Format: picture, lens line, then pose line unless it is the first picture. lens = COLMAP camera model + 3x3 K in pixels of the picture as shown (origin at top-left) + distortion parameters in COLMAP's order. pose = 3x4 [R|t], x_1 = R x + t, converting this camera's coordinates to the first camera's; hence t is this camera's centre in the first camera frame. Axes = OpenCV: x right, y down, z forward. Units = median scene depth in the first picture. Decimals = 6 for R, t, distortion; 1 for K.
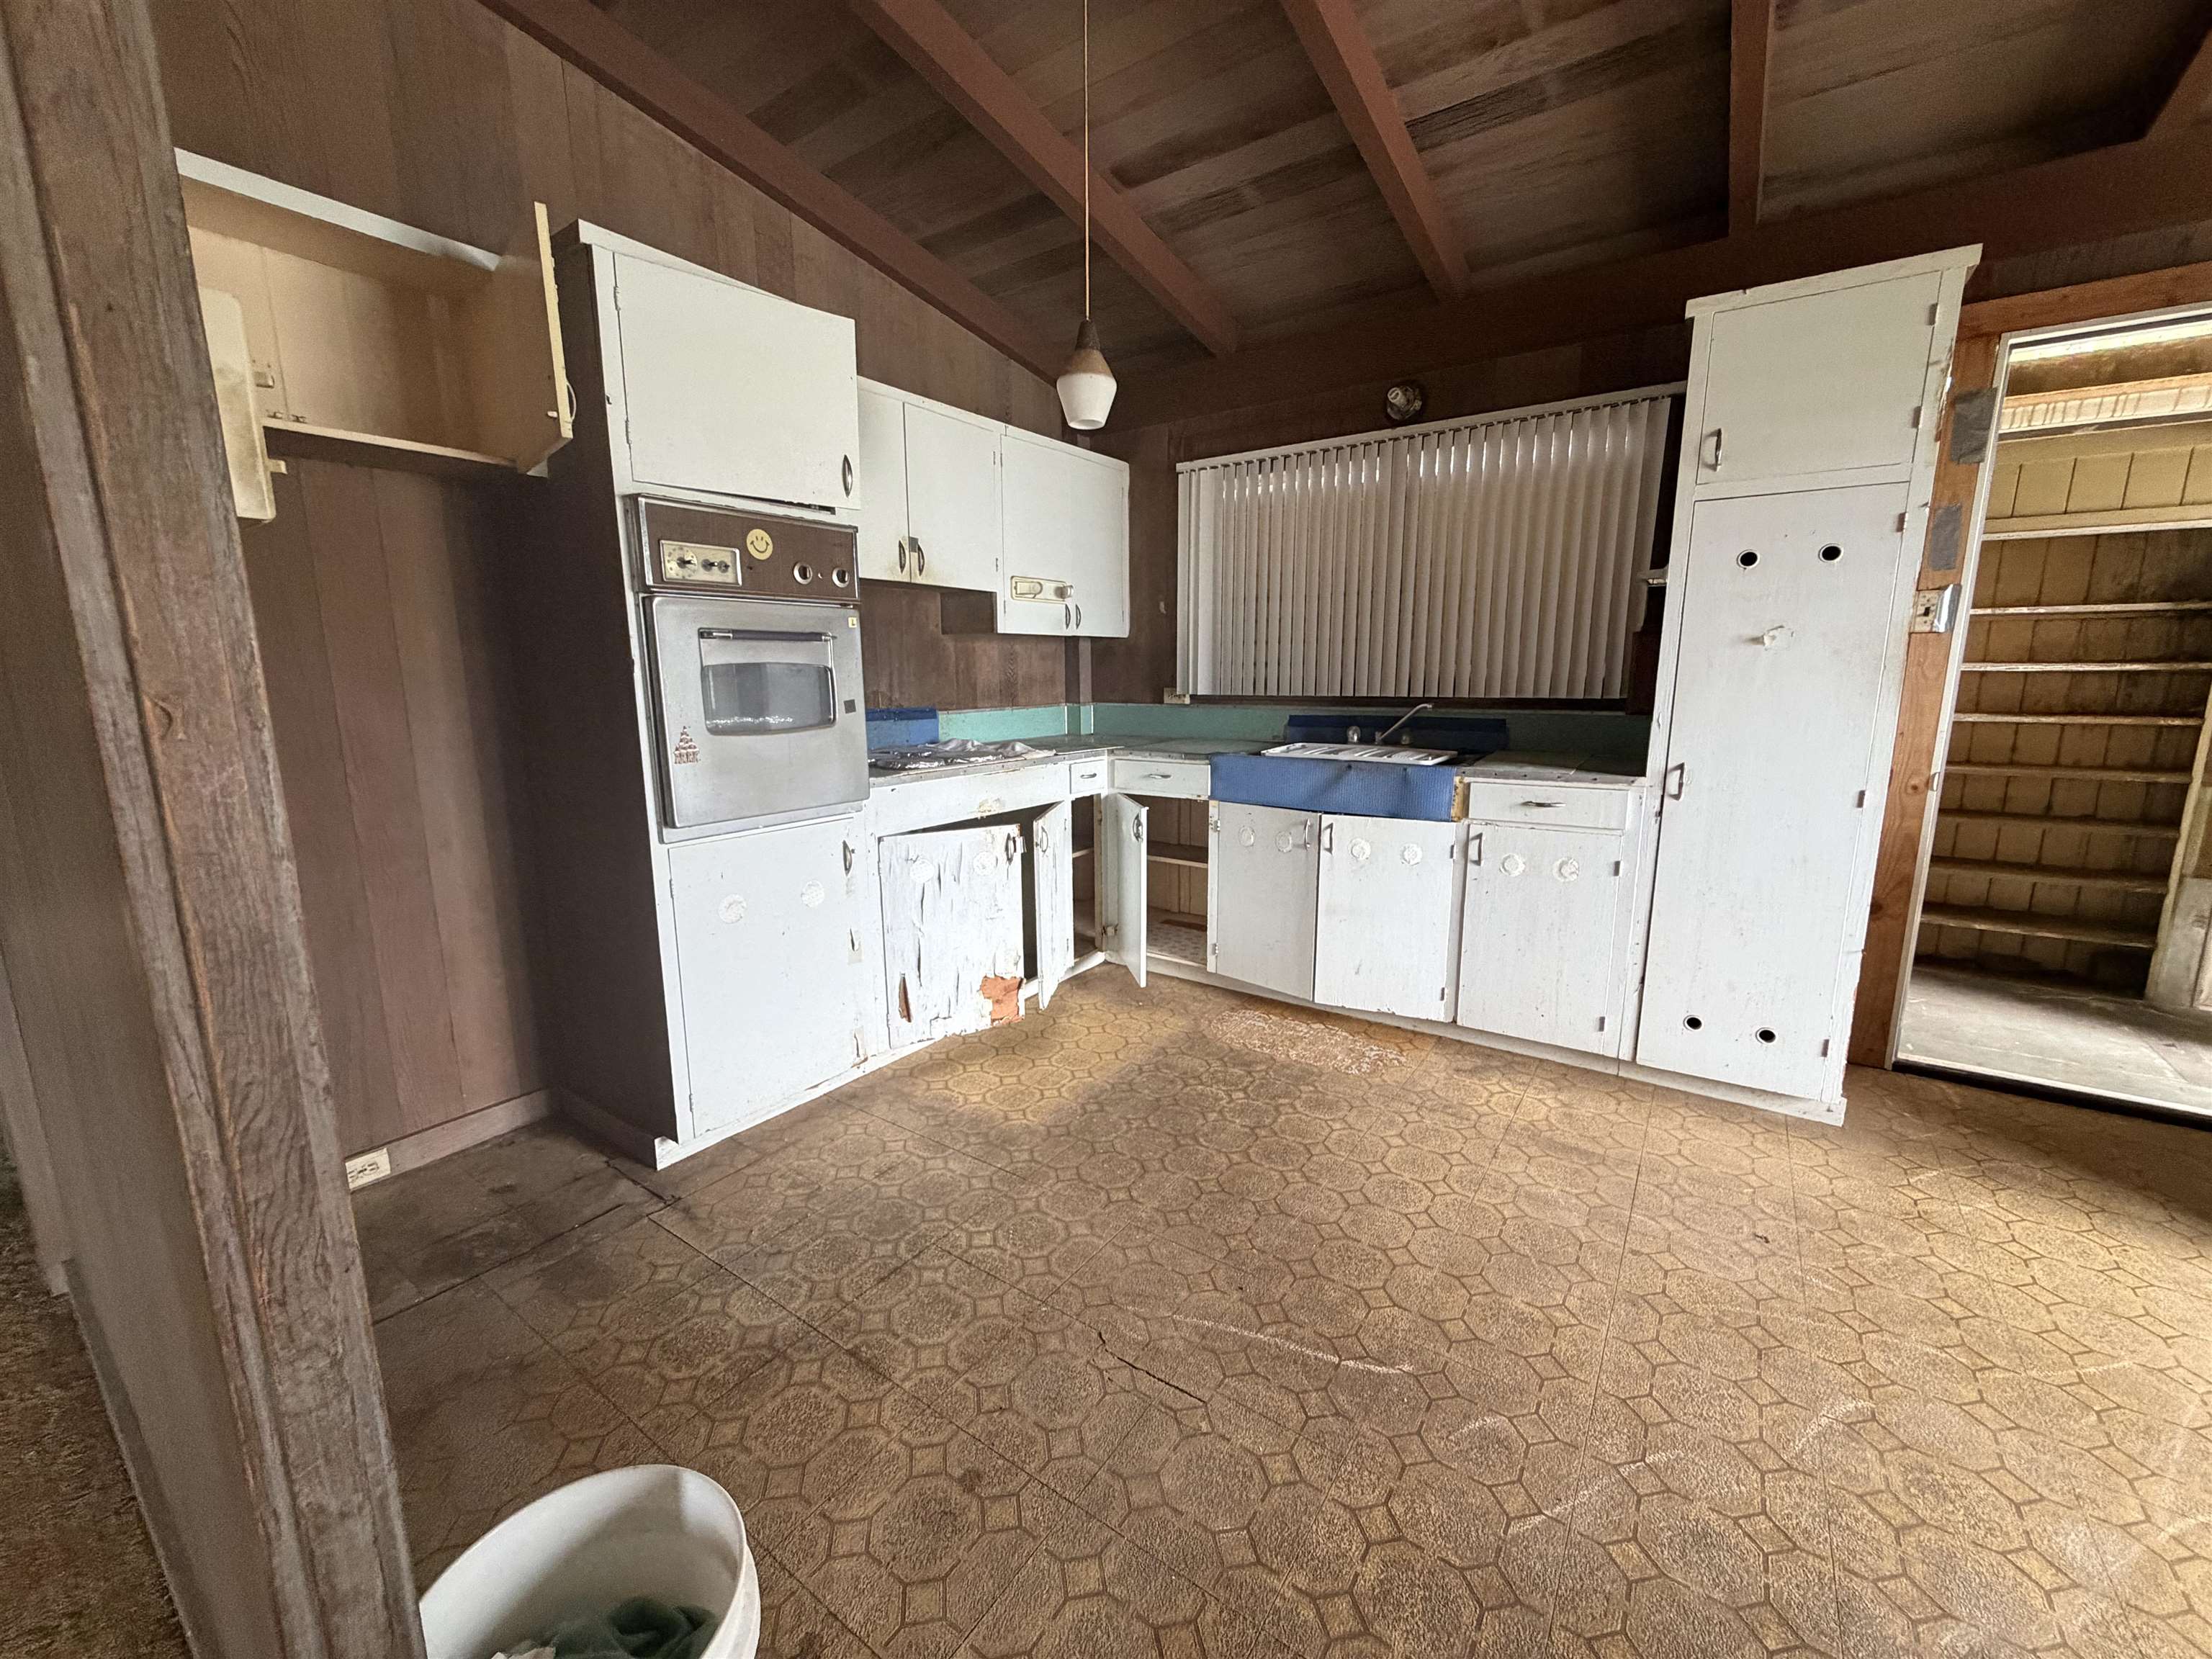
lens RADIAL K [[872.7, 0, 1106.0], [0, 872.7, 829.5], [0, 0, 1]] dist [-0.000765, -0.000422]
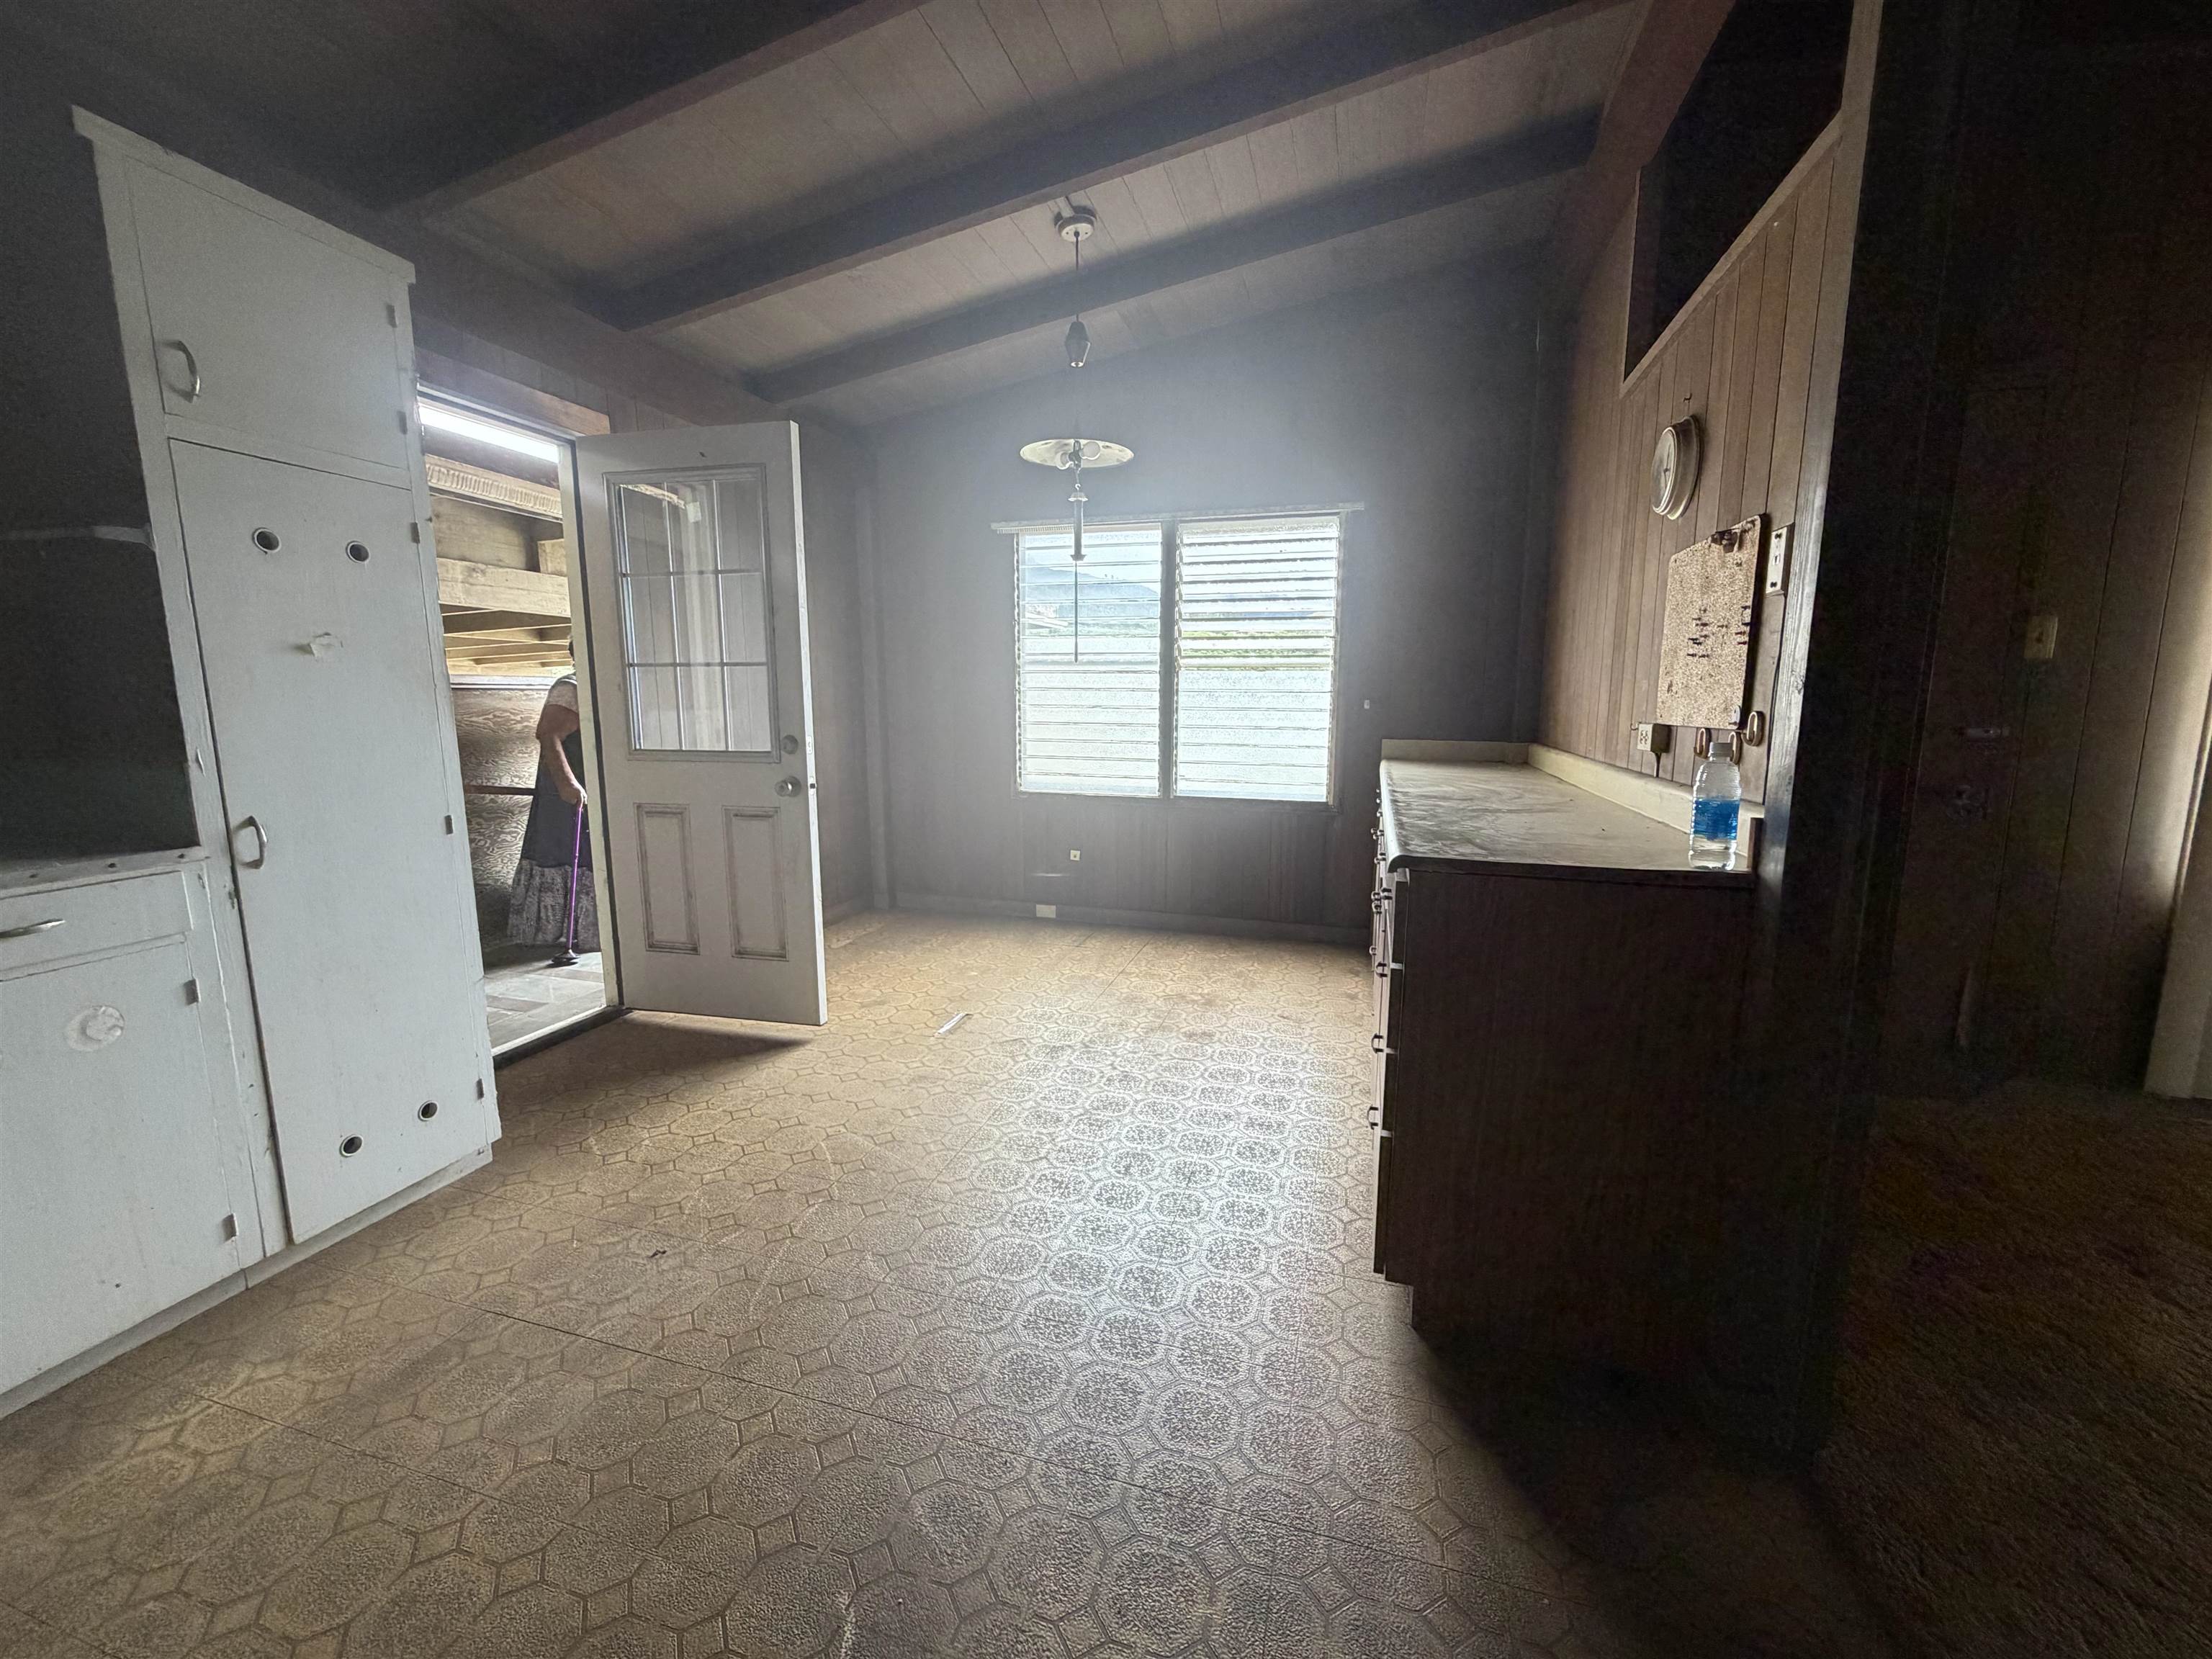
lens RADIAL K [[872.7, 0, 1106.0], [0, 872.7, 829.5], [0, 0, 1]] dist [-0.000765, -0.000422]
pose [[-0.310480, -0.140353, 0.940161, -0.193977], [0.168488, 0.965254, 0.199741, -0.079487], [-0.935529, 0.220421, -0.276044, 0.479596]]
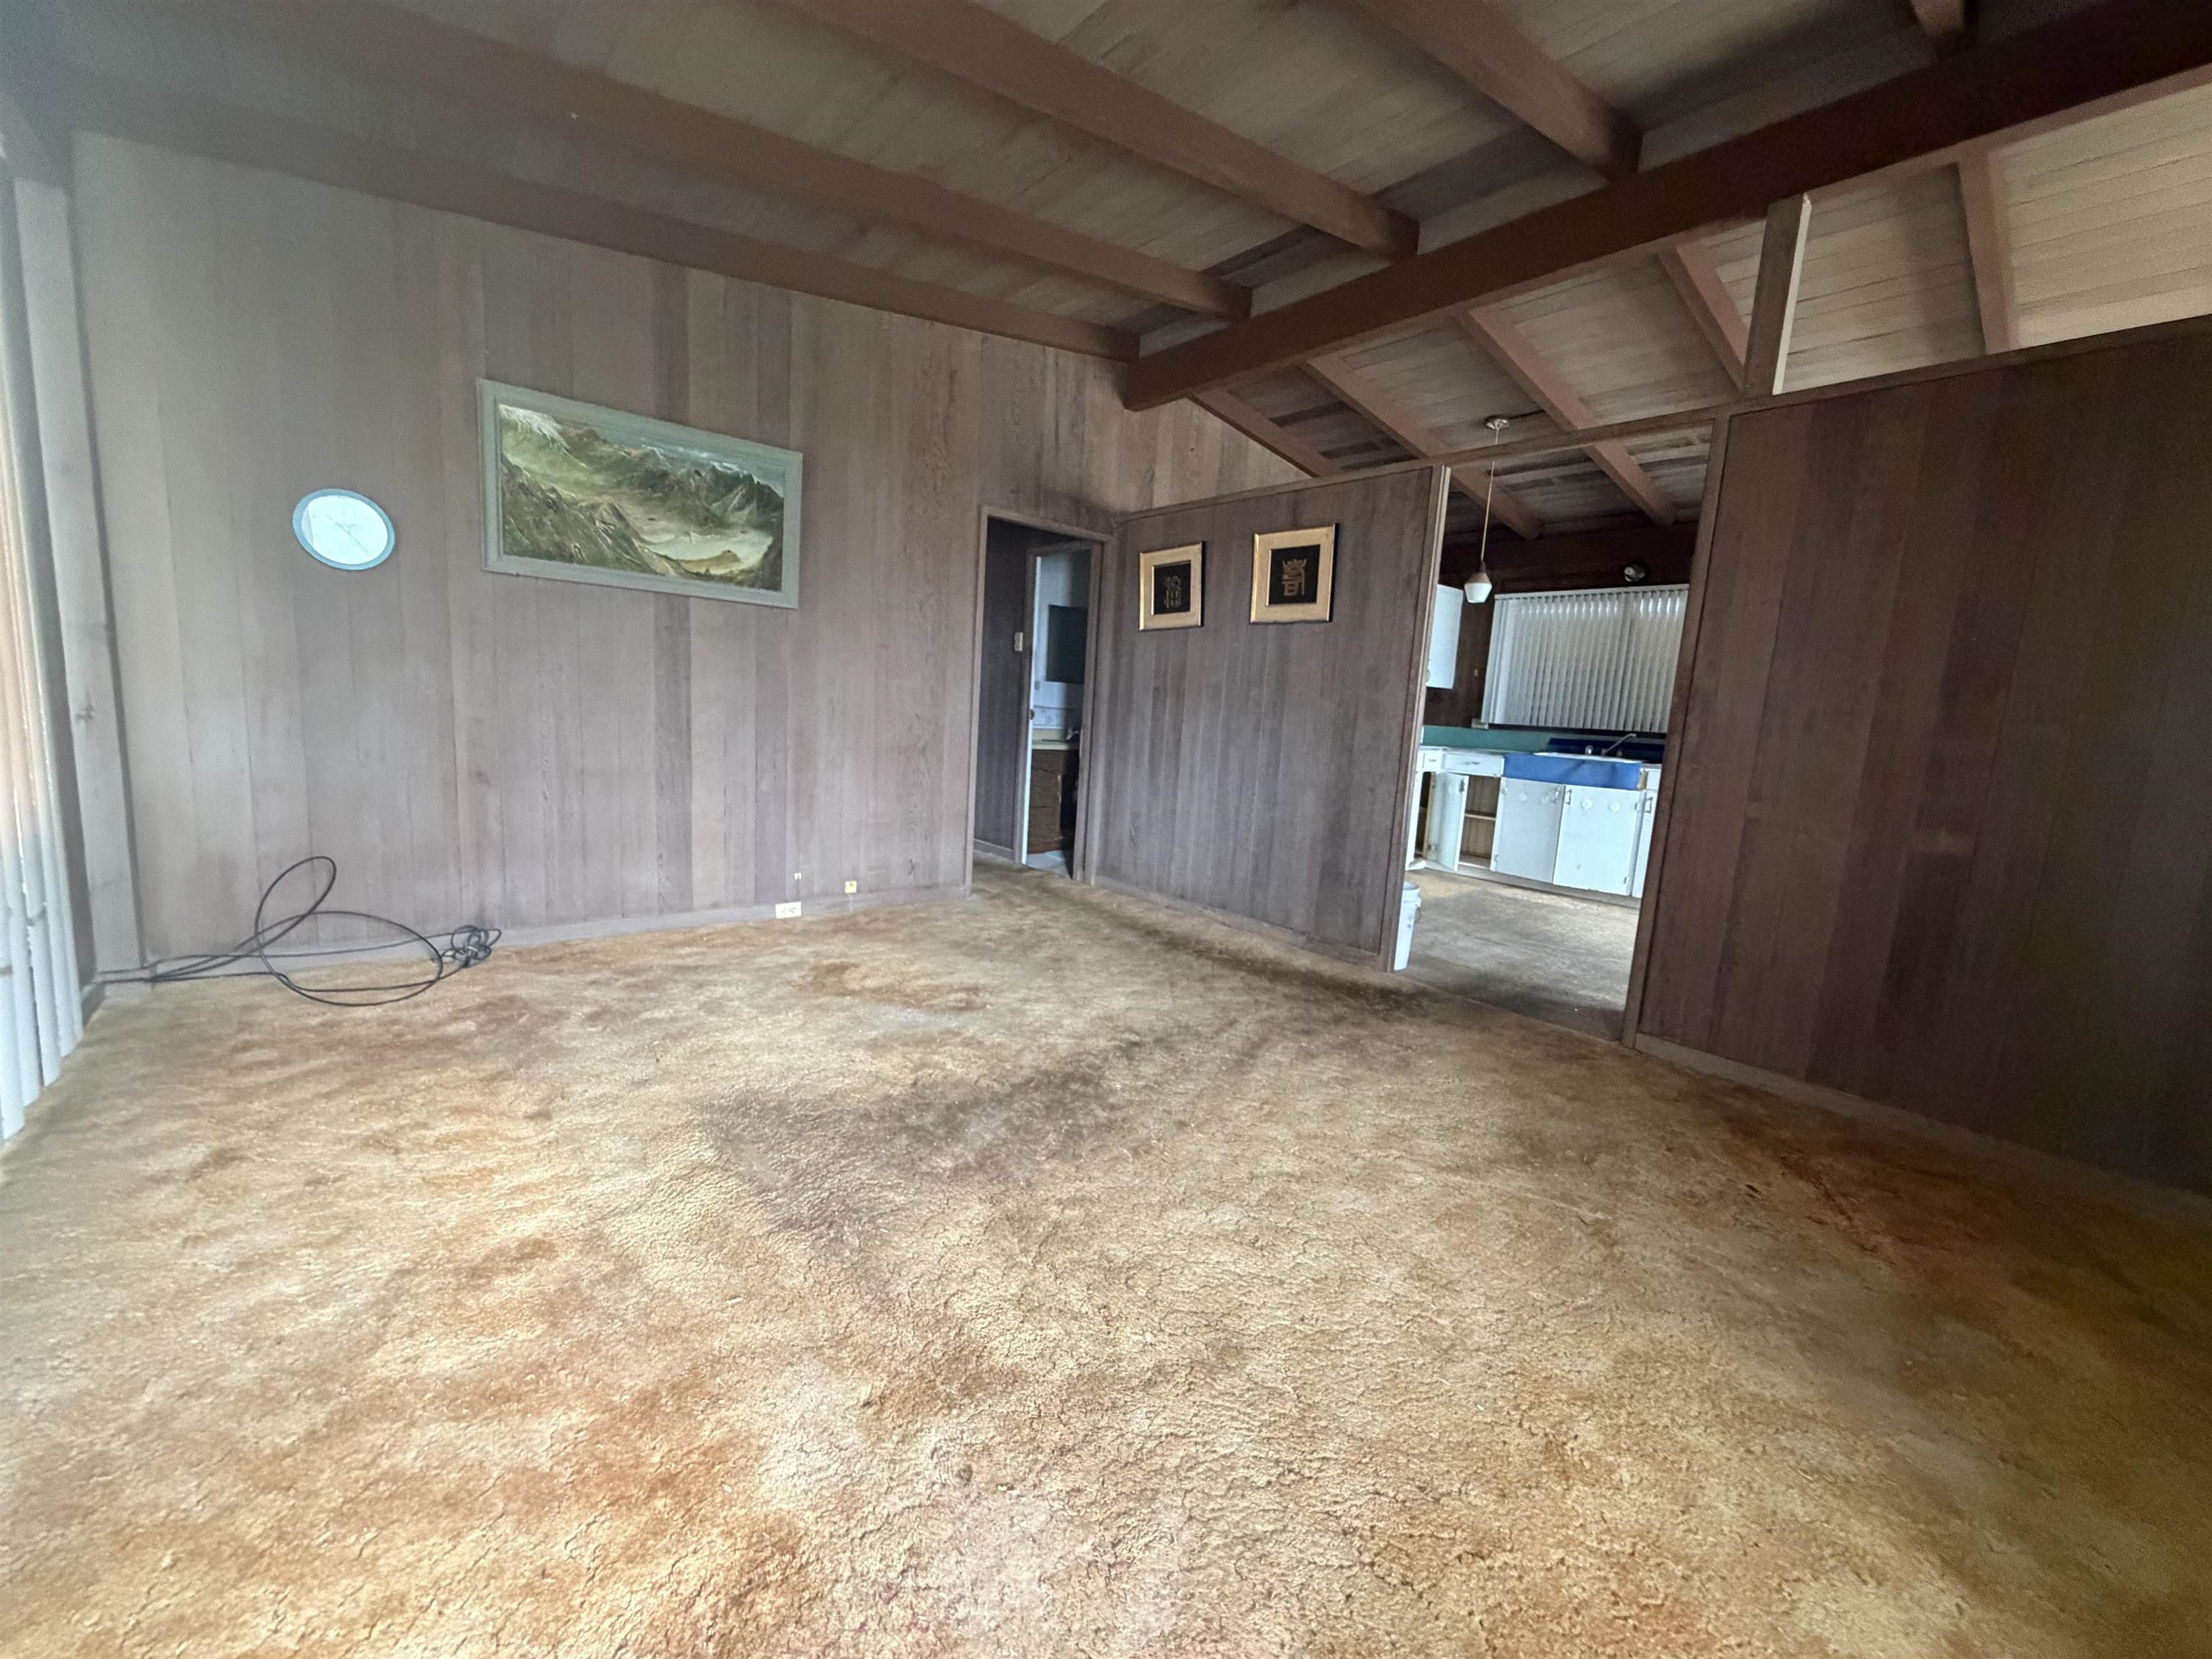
lens RADIAL K [[872.7, 0, 1106.0], [0, 872.7, 829.5], [0, 0, 1]] dist [-0.000765, -0.000422]
pose [[0.966937, 0.097013, -0.235842, -0.277157], [-0.106785, 0.993859, -0.028992, 0.246807], [0.231581, 0.053218, 0.971359, -1.124838]]
